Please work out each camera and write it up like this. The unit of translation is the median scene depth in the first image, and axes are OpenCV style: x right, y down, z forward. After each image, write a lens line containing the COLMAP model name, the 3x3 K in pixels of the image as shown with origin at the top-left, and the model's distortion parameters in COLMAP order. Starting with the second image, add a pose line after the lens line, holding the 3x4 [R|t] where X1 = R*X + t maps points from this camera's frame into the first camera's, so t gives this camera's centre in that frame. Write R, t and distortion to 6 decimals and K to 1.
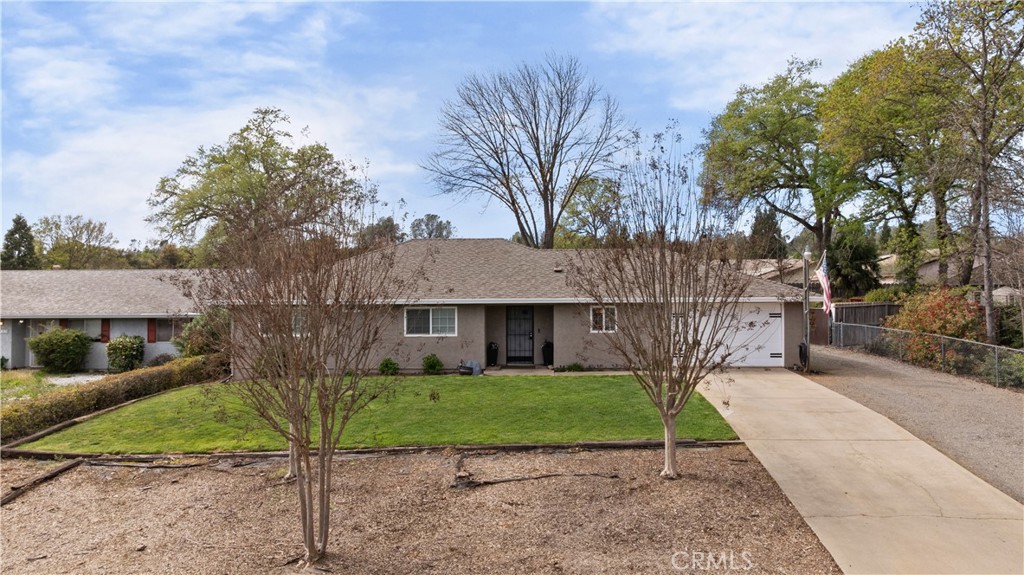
lens RADIAL K [[728.8, 0, 520.0], [0, 728.8, 290.5], [0, 0, 1]] dist [-0.043839, 0.048343]
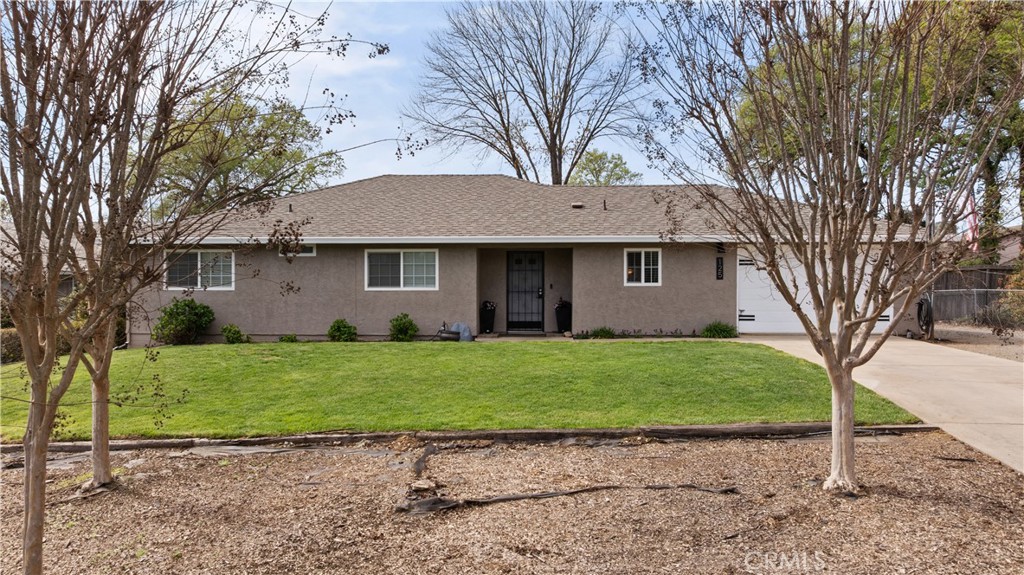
lens RADIAL K [[728.8, 0, 515.5], [0, 728.8, 298.2], [0, 0, 1]] dist [-0.043839, 0.048343]
pose [[0.999989, 0.003645, -0.002908, -0.008016], [-0.003644, 0.999993, 0.000545, 0.069833], [0.002910, -0.000535, 0.999996, 0.280950]]
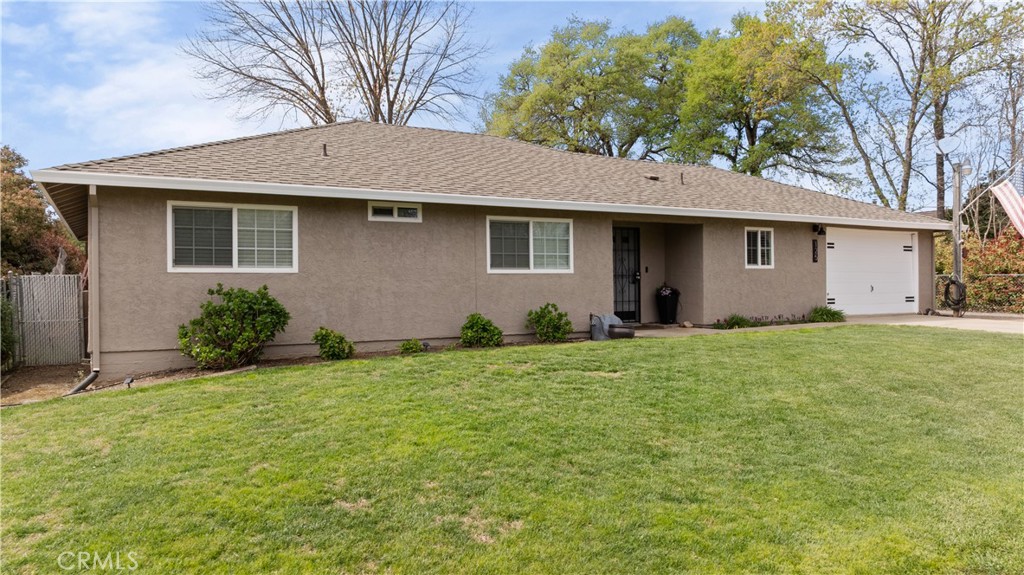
lens RADIAL K [[728.8, 0, 514.0], [0, 728.8, 290.1], [0, 0, 1]] dist [-0.043839, 0.048343]
pose [[0.838538, -0.004843, 0.544821, -0.421987], [0.009946, 0.999930, -0.006420, 0.079021], [-0.544752, 0.010802, 0.838528, 0.568792]]
